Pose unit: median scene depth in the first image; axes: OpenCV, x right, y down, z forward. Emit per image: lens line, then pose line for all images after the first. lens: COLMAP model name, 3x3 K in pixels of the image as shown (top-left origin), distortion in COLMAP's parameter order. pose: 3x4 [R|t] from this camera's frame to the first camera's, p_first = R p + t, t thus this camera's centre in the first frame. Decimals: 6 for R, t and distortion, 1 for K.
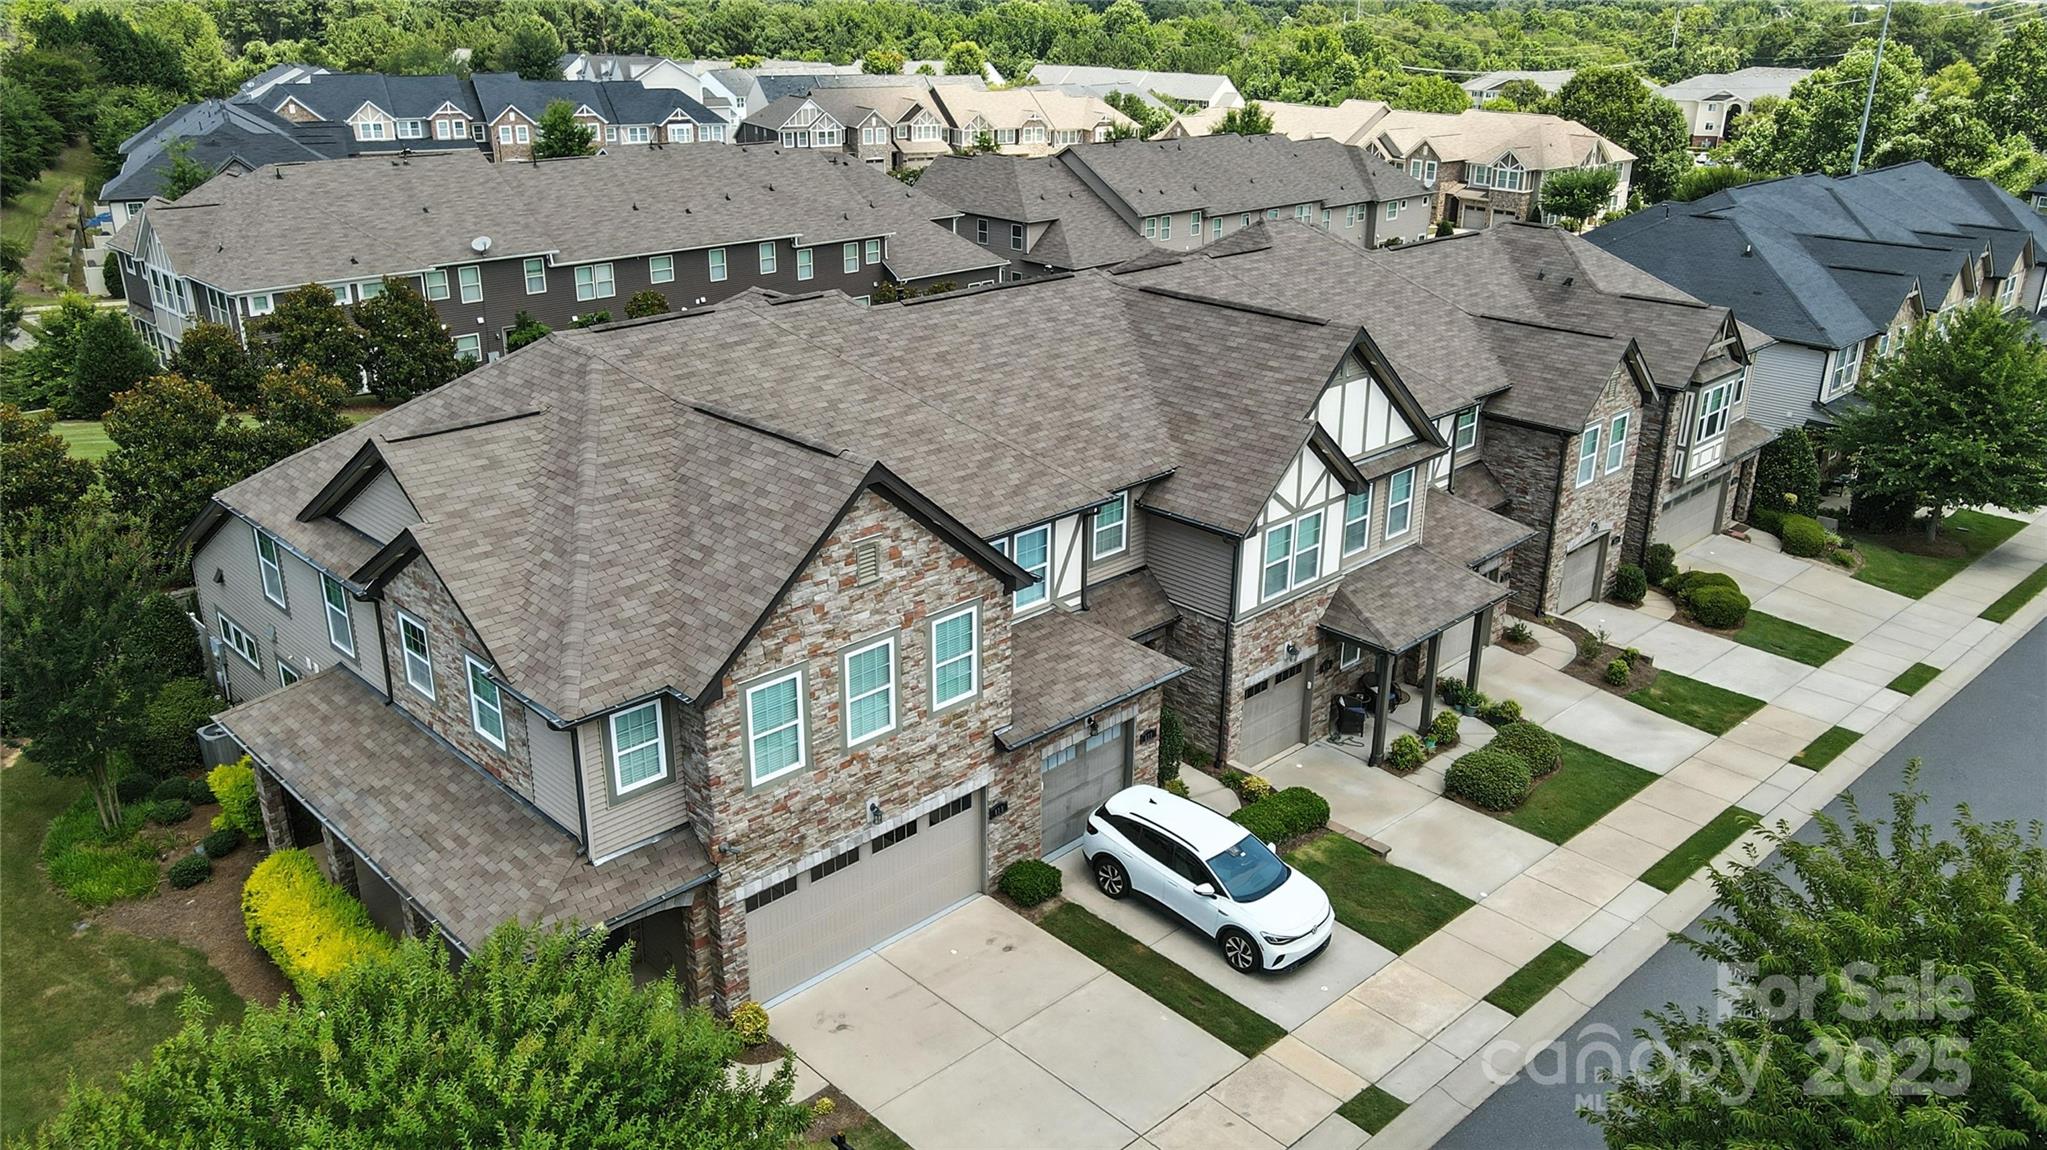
lens RADIAL K [[1547.5, 0, 1030.8], [0, 1547.5, 584.1], [0, 0, 1]] dist [0.007881, 0.000609]
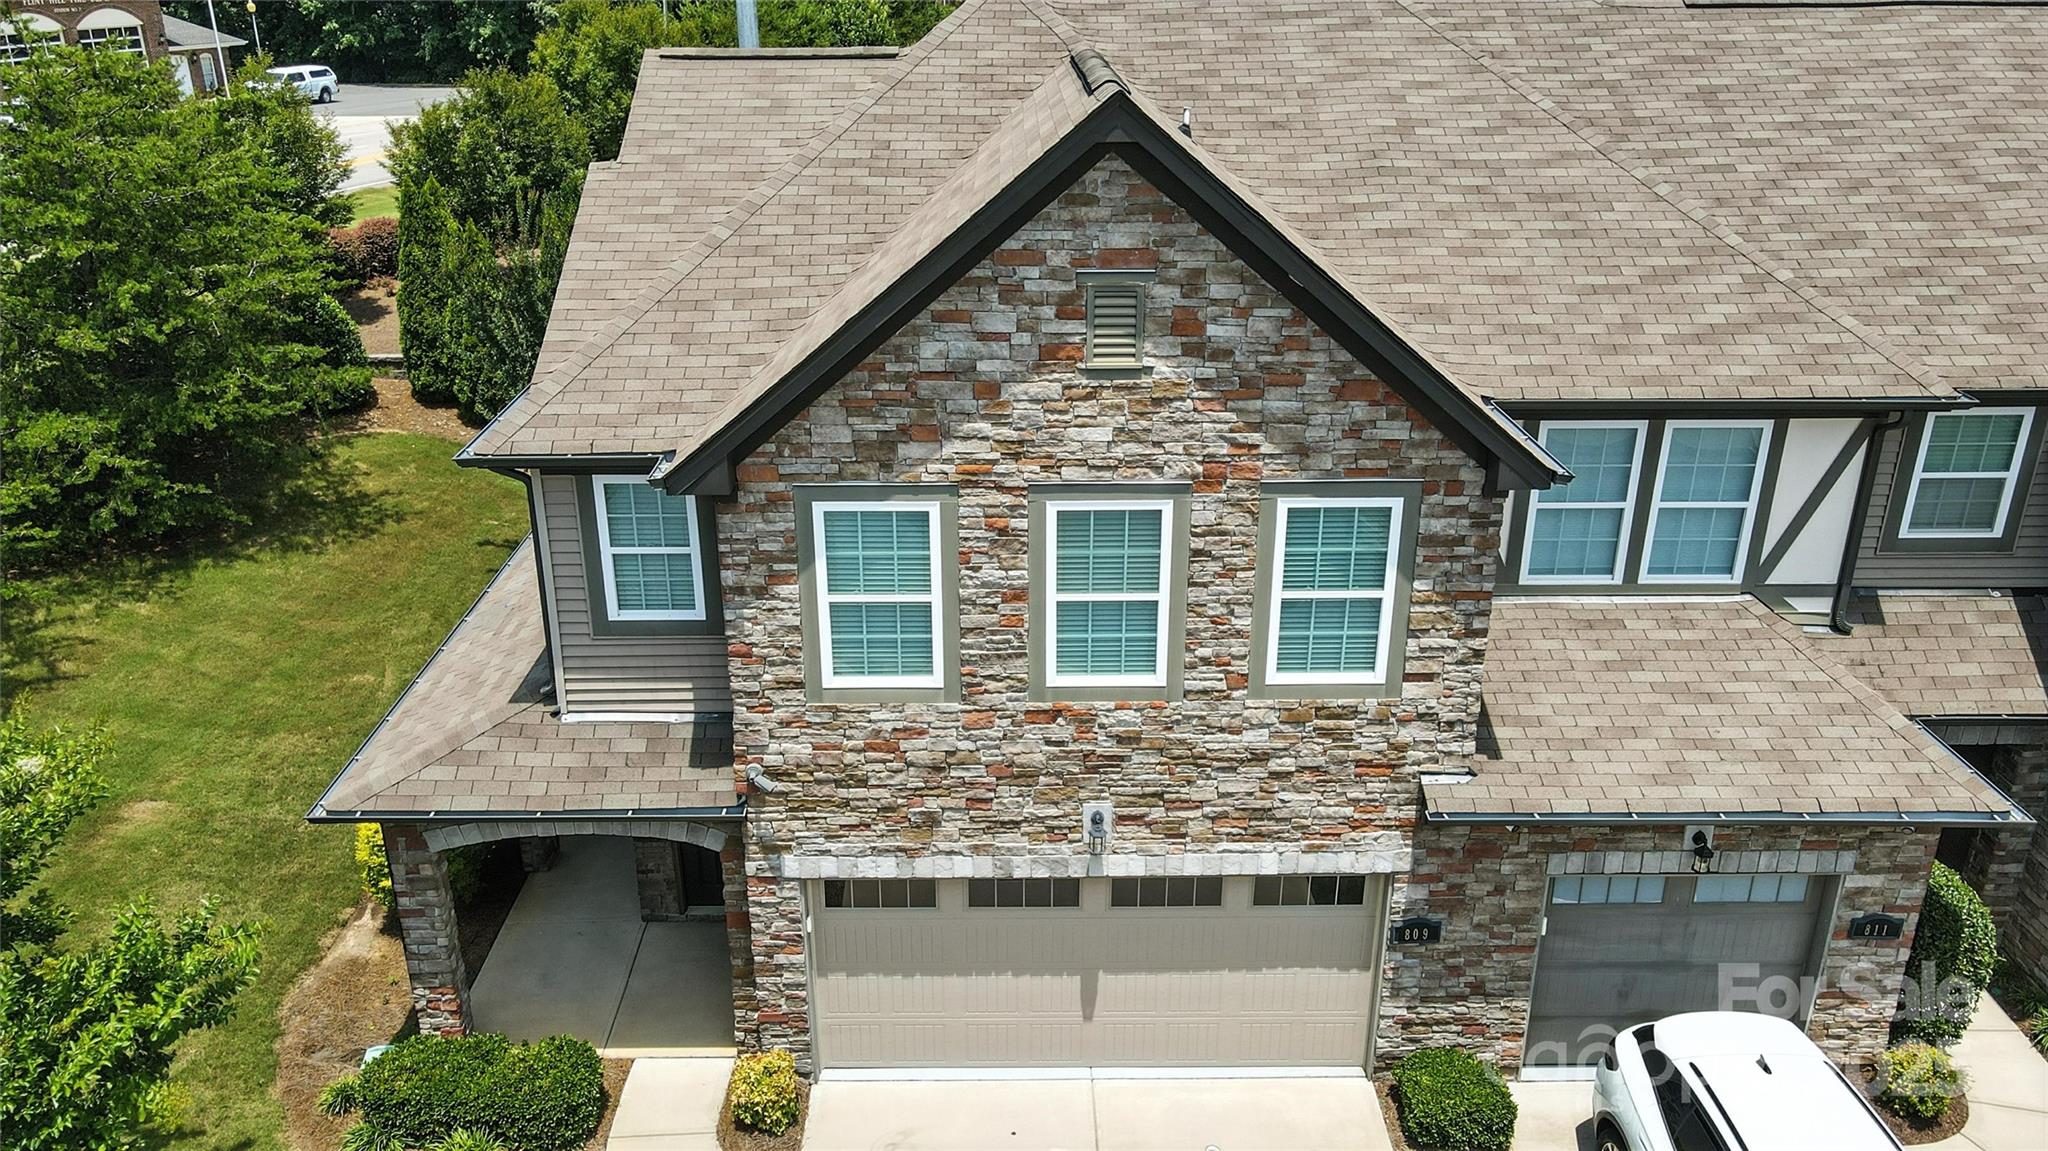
lens RADIAL K [[1548.3, 0, 1013.9], [0, 1548.3, 570.5], [0, 0, 1]] dist [0.007881, 0.000609]
pose [[0.717577, 0.260750, -0.645828, 0.196135], [-0.252287, 0.961614, 0.107933, 0.014838], [0.649180, 0.085484, 0.755816, 0.589907]]
